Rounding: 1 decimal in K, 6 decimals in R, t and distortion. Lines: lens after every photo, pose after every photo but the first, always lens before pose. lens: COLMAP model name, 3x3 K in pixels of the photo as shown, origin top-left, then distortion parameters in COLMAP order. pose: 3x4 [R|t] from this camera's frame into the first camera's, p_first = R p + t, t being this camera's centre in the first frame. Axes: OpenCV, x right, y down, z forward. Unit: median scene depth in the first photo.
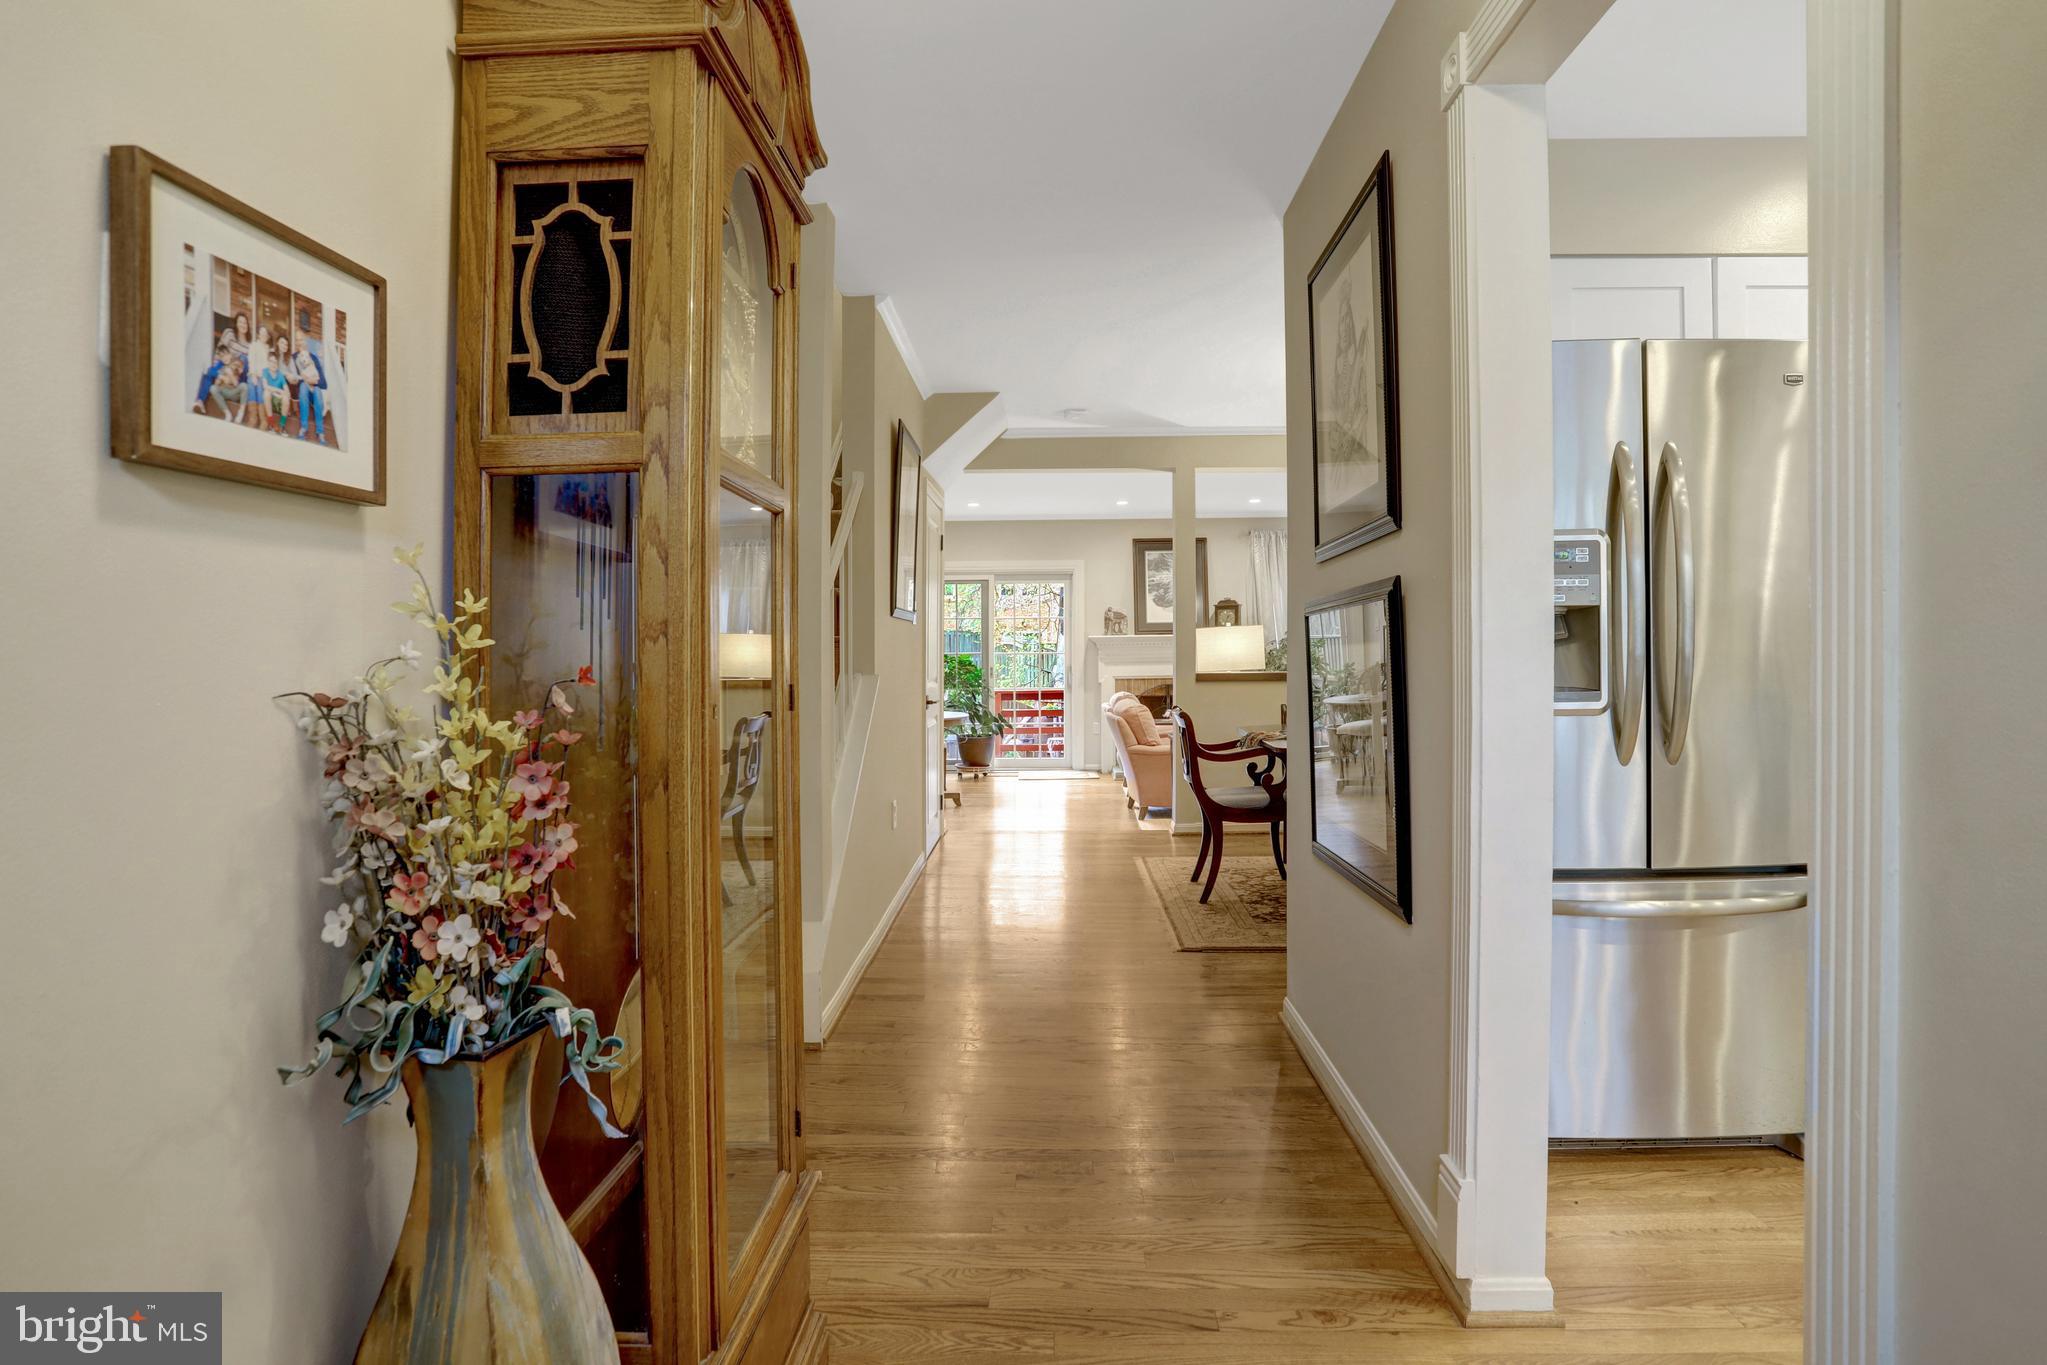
lens RADIAL K [[989.1, 0, 1019.1], [0, 989.1, 648.0], [0, 0, 1]] dist [-0.062107, 0.023682]
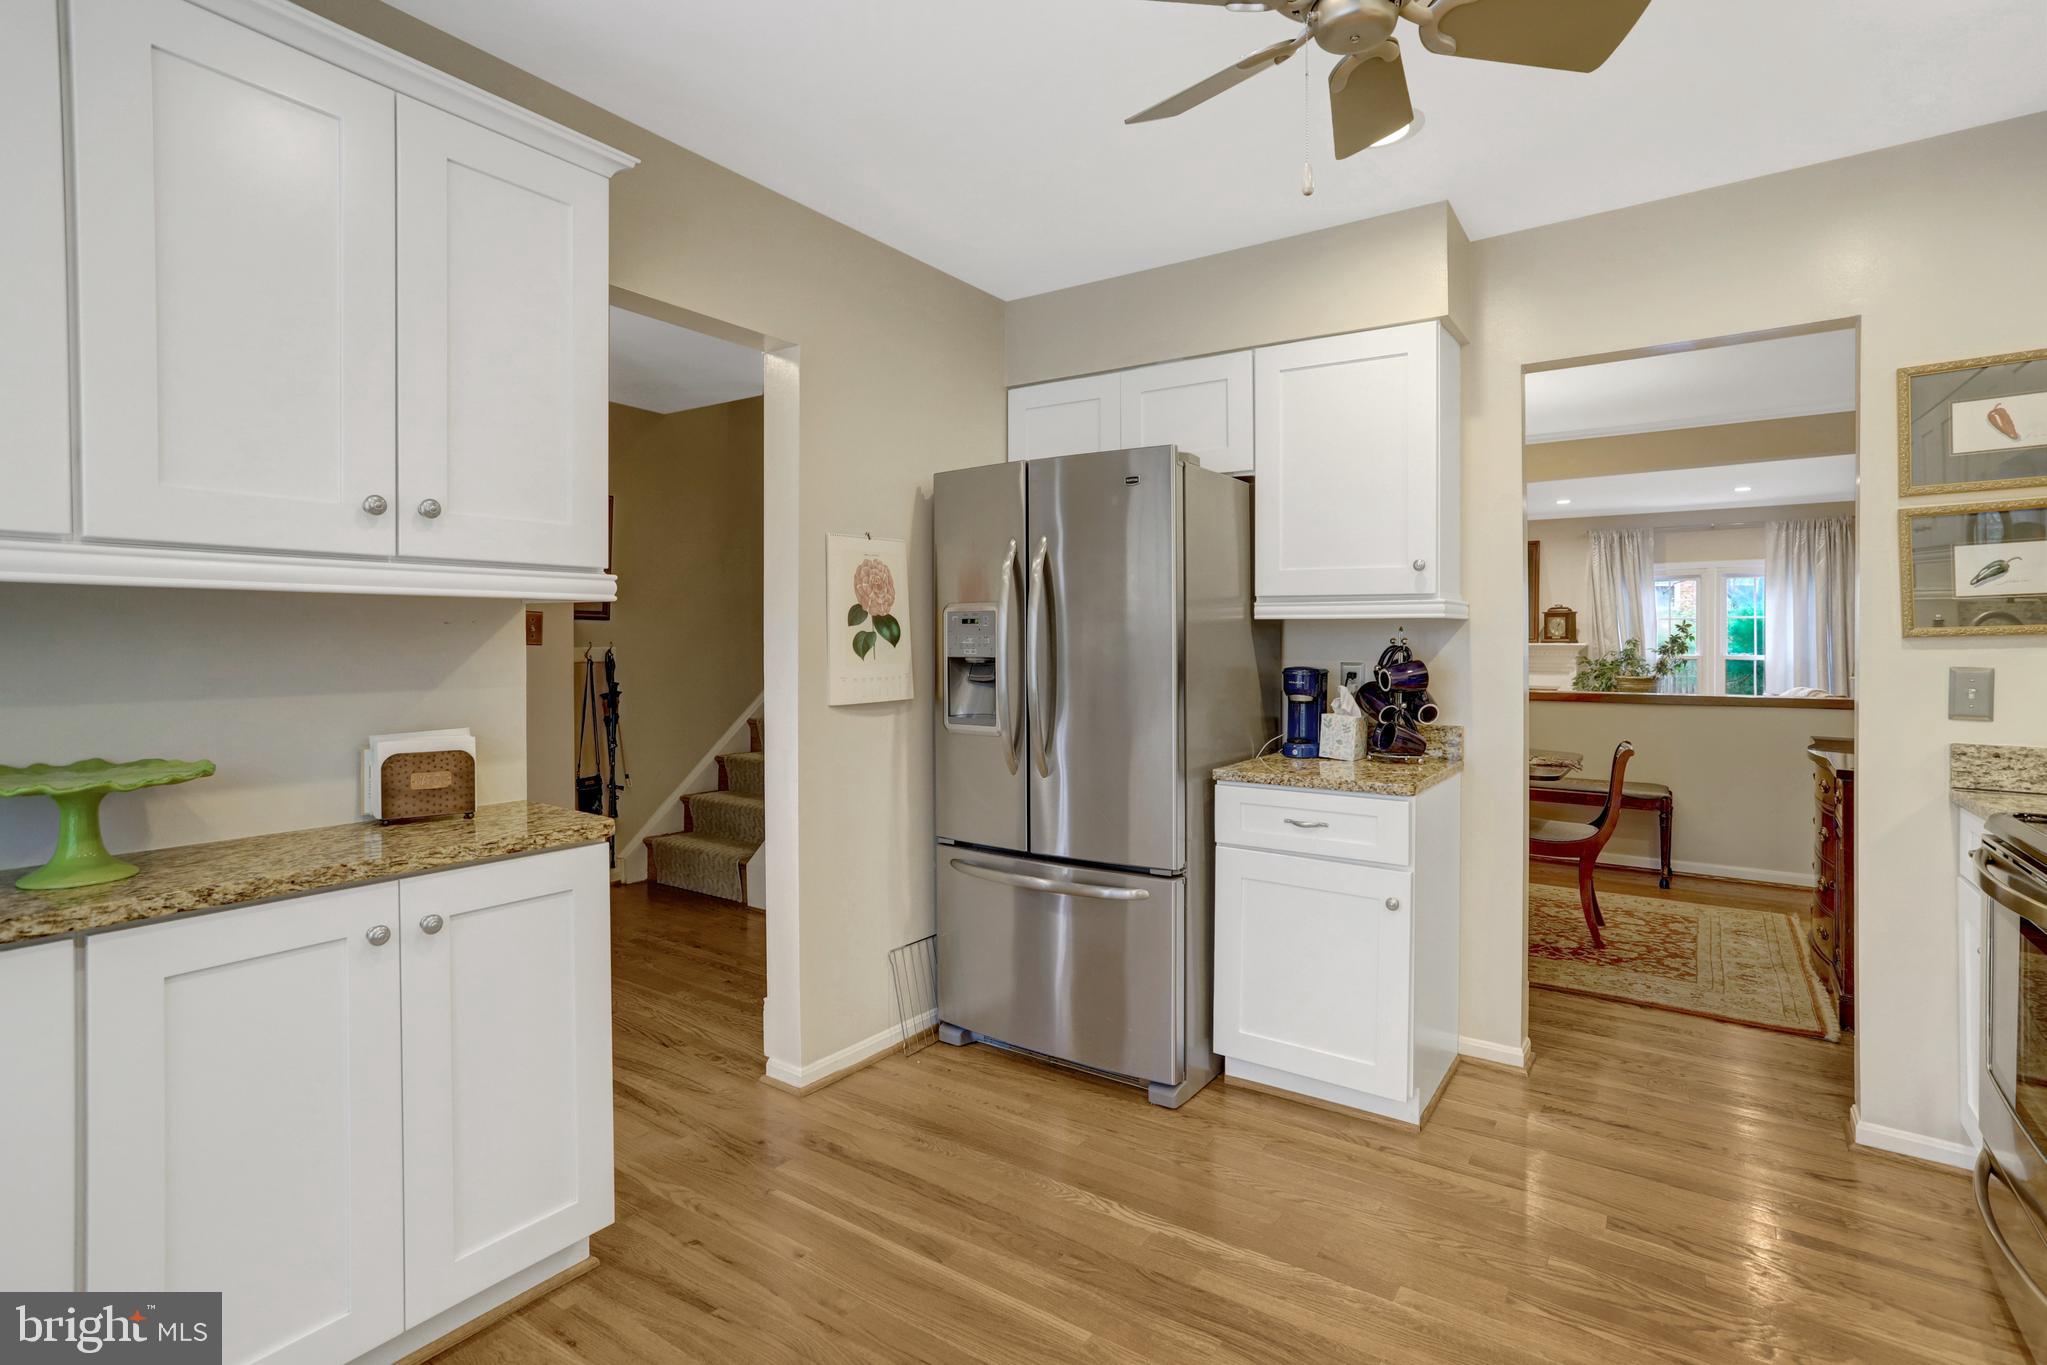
lens RADIAL K [[989.1, 0, 1019.1], [0, 989.1, 648.0], [0, 0, 1]] dist [-0.062107, 0.023682]
pose [[0.840658, 0.010276, -0.541469, 1.389567], [-0.007118, 0.999943, 0.007926, -0.069821], [0.541520, -0.002808, 0.840683, -0.174748]]
